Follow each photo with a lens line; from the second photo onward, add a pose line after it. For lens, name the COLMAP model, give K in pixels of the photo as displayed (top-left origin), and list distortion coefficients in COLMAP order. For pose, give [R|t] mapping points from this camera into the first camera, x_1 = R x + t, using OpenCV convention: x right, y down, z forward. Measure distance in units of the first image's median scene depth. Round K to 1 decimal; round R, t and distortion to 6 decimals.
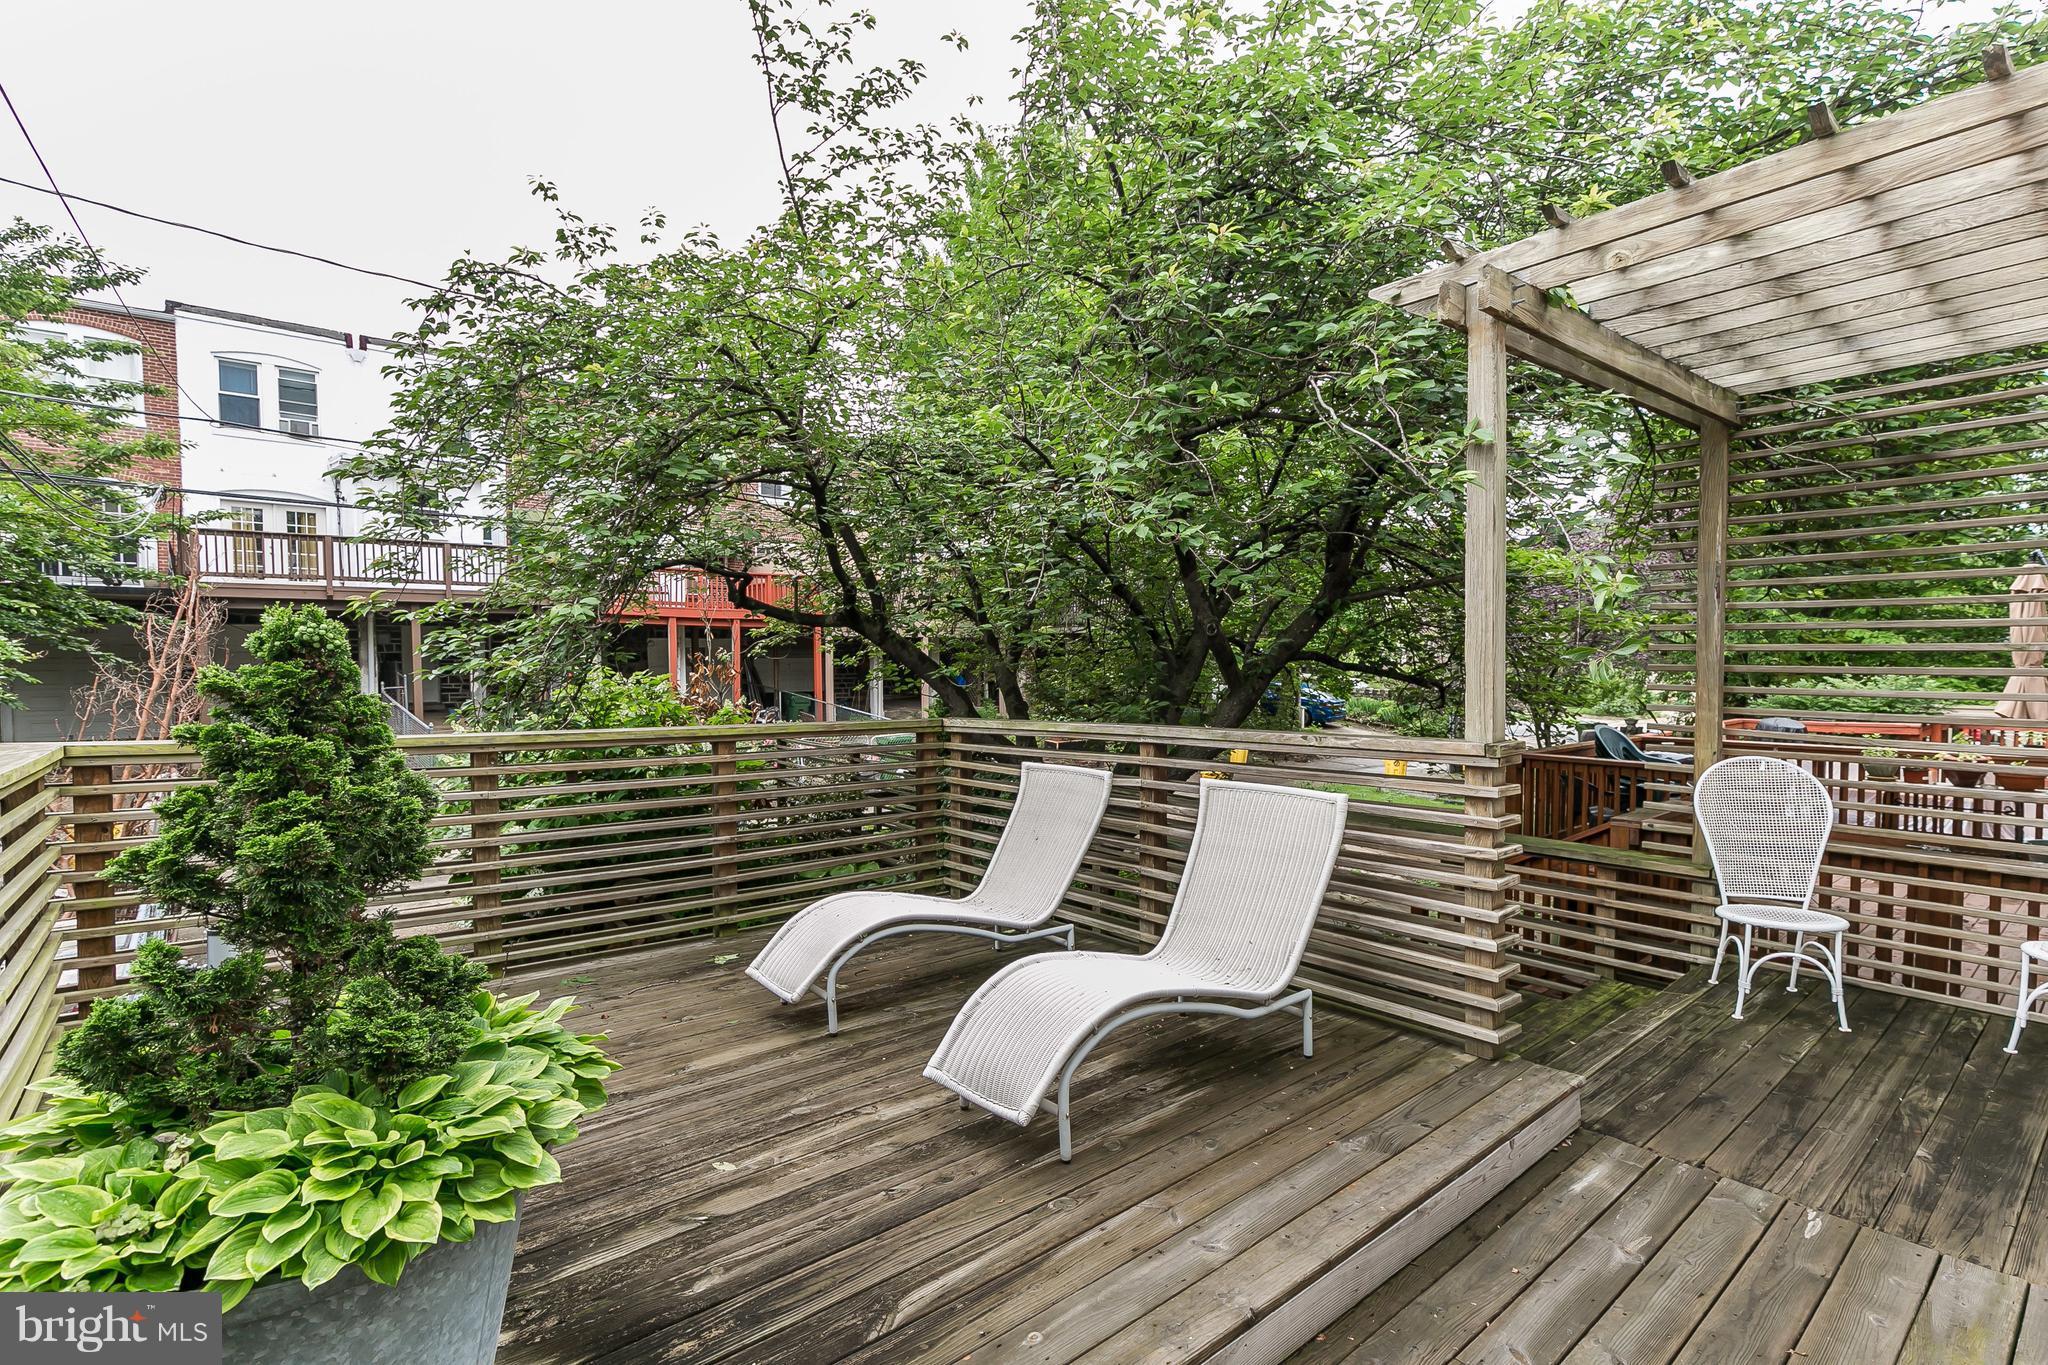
lens RADIAL K [[942.0, 0, 1028.6], [0, 942.0, 682.9], [0, 0, 1]] dist [0.018417, 0.000407]
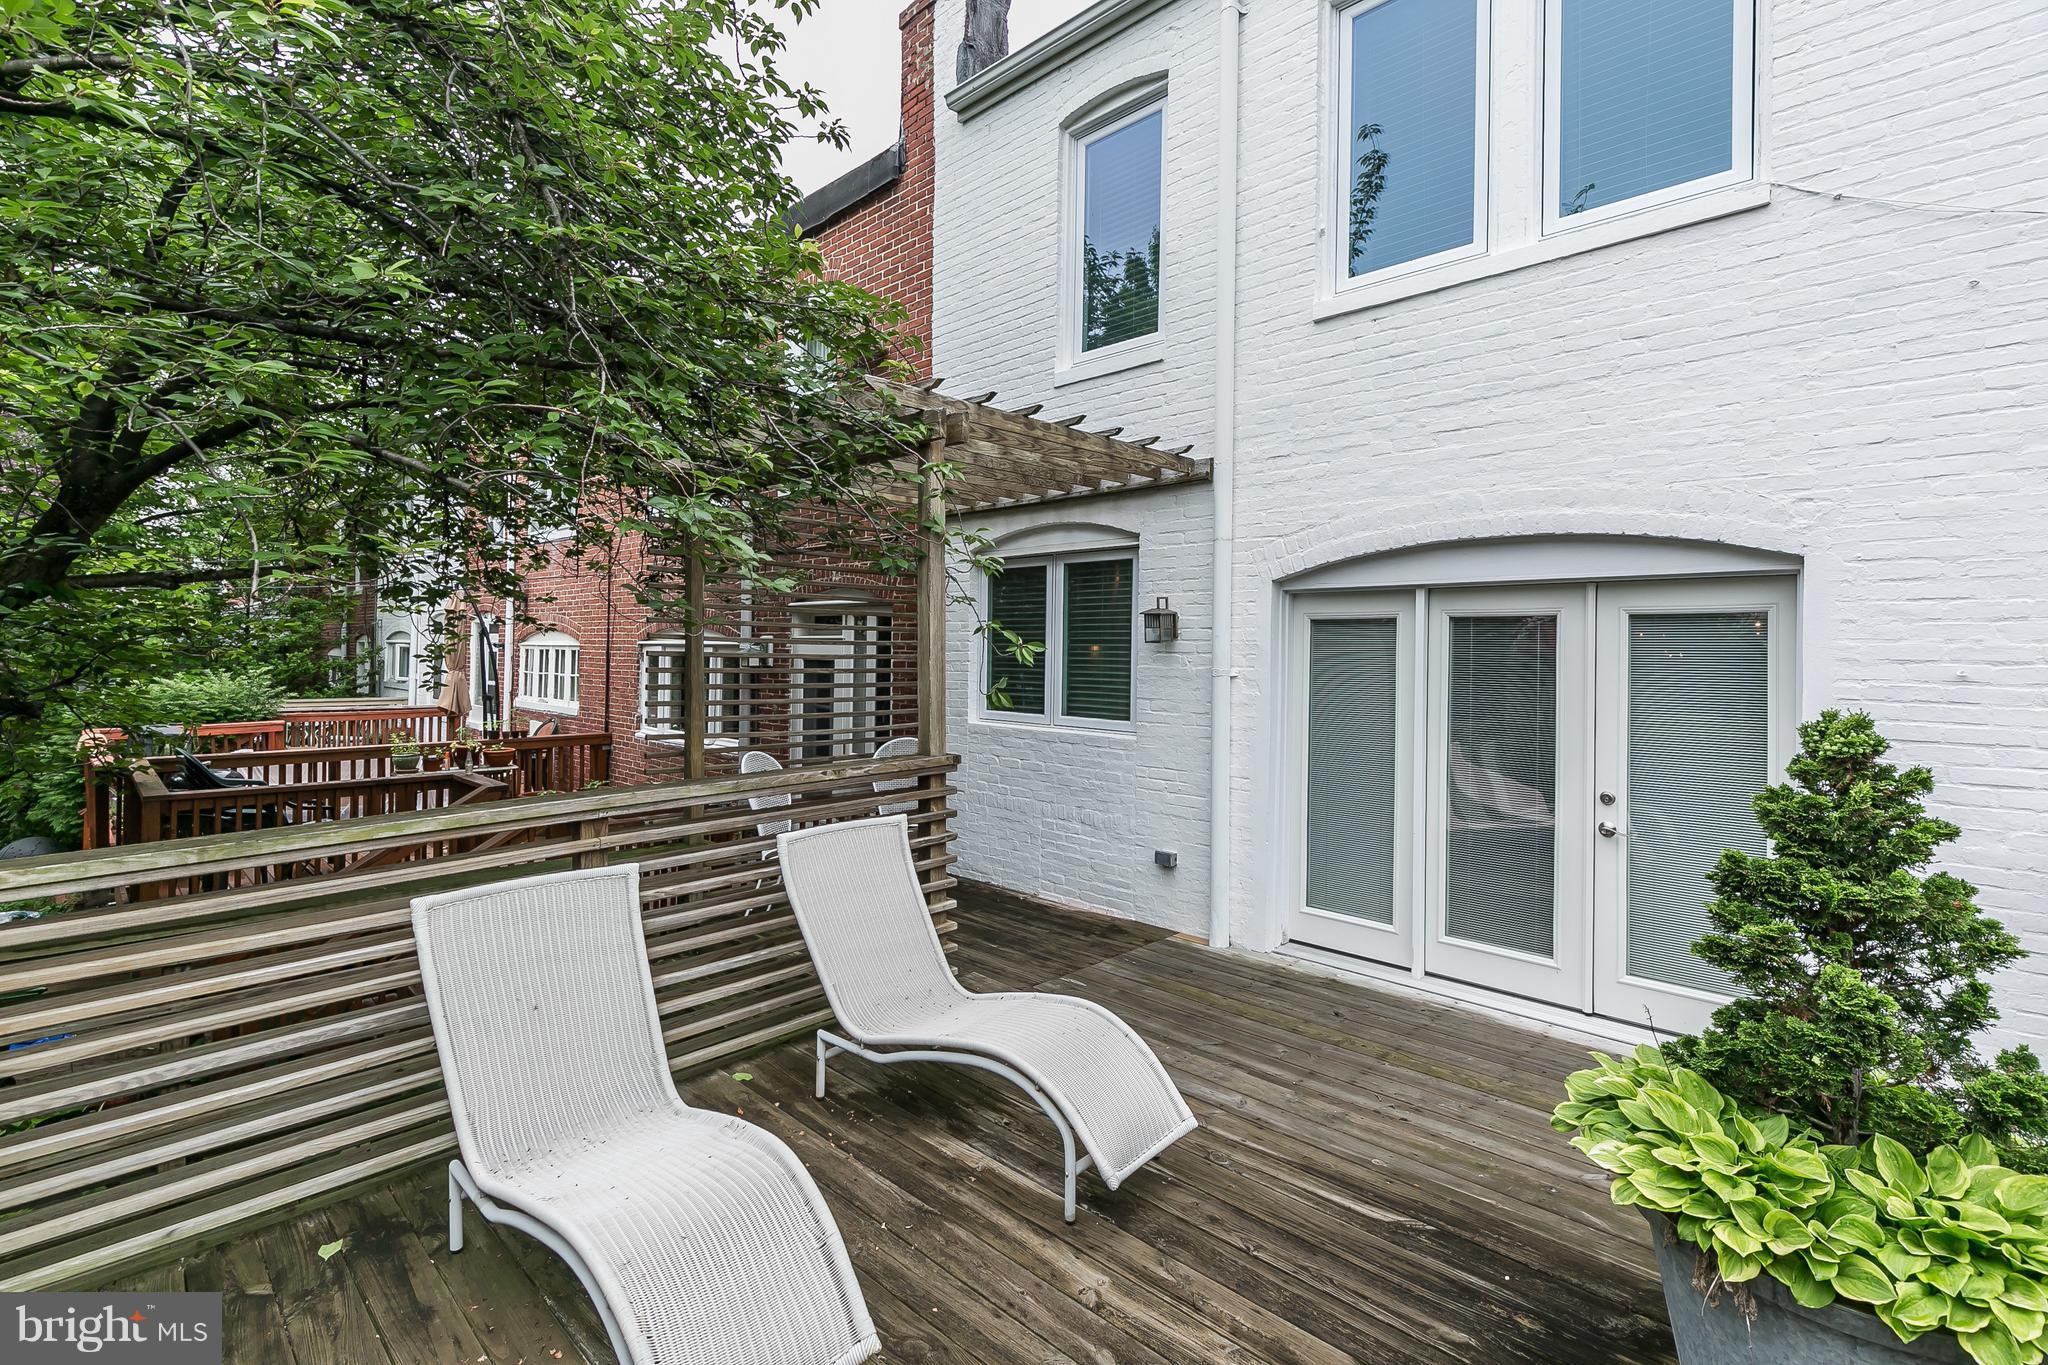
lens RADIAL K [[942.0, 0, 1031.0], [0, 942.0, 661.9], [0, 0, 1]] dist [0.018417, 0.000407]
pose [[-0.109295, -0.005893, 0.993992, -1.228840], [0.006564, 0.999956, 0.006650, -0.119389], [-0.993988, 0.007251, -0.109252, 1.446109]]
